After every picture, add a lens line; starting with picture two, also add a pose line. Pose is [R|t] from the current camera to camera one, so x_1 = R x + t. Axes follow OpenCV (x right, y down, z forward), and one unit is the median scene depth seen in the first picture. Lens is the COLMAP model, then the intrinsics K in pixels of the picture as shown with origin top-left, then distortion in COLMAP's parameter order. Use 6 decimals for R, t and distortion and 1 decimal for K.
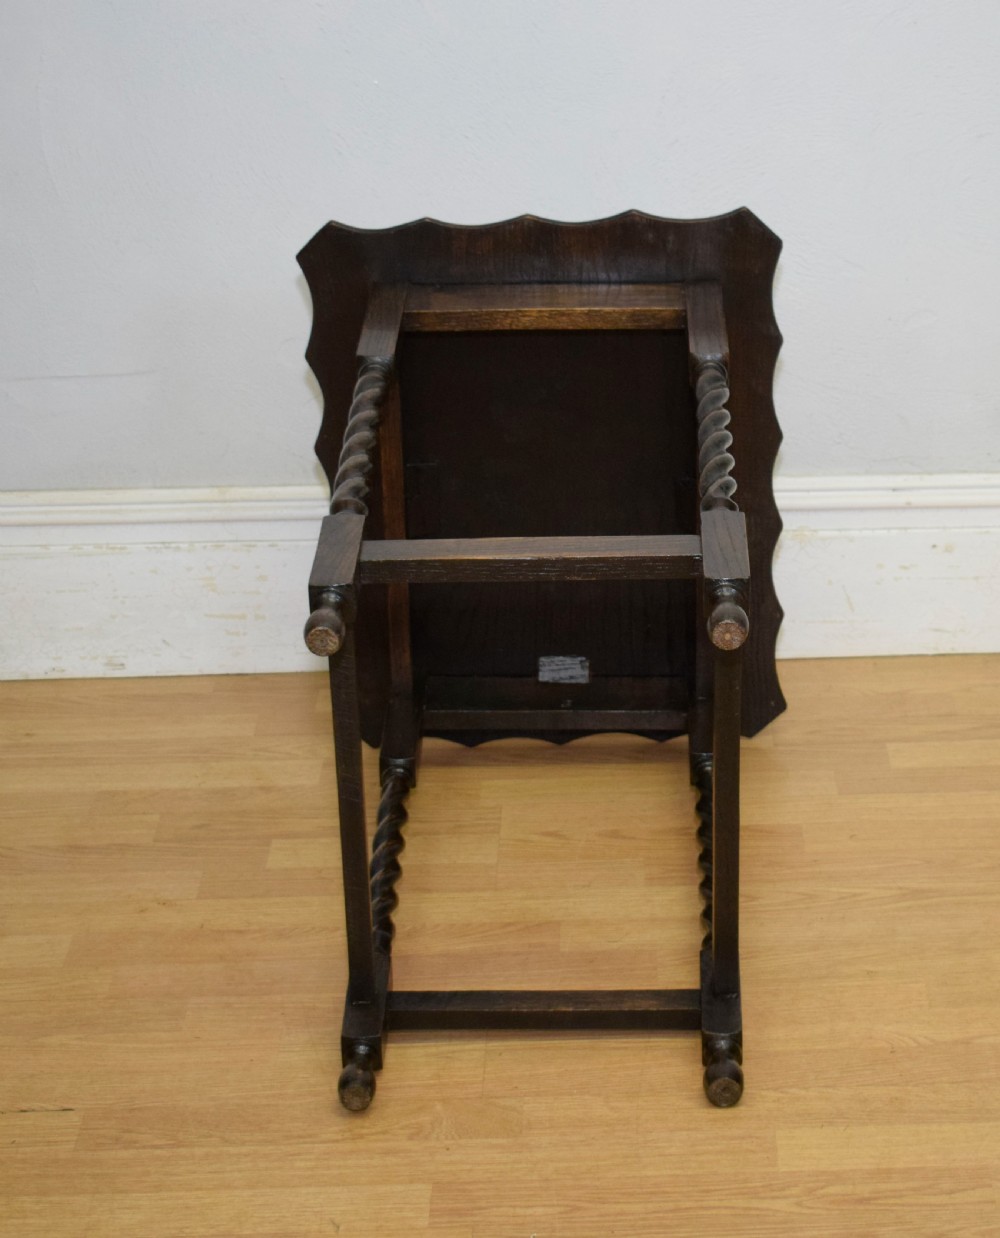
lens RADIAL K [[2918.5, 0, 707.9], [0, 2918.5, 619.8], [0, 0, 1]] dist [-0.004085, -0.103223]
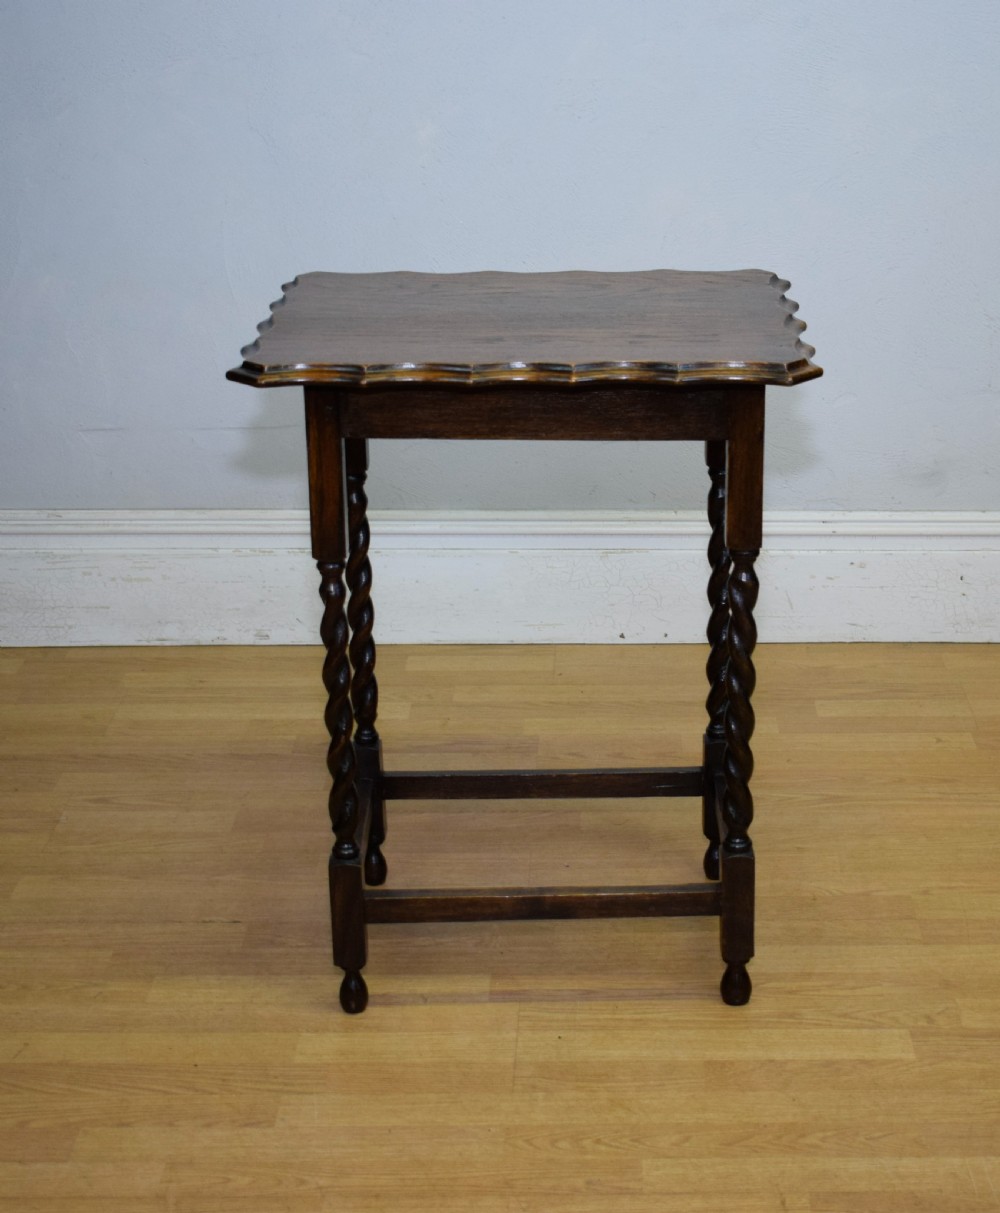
lens RADIAL K [[2308.4, 0, 613.6], [0, 2308.4, 608.7], [0, 0, 1]] dist [-0.018444, -0.009975]
pose [[0.999366, 0.022177, -0.027867, -0.006064], [-0.023110, 0.999167, -0.033636, 0.045912], [0.027098, 0.034259, 0.999046, -0.127238]]
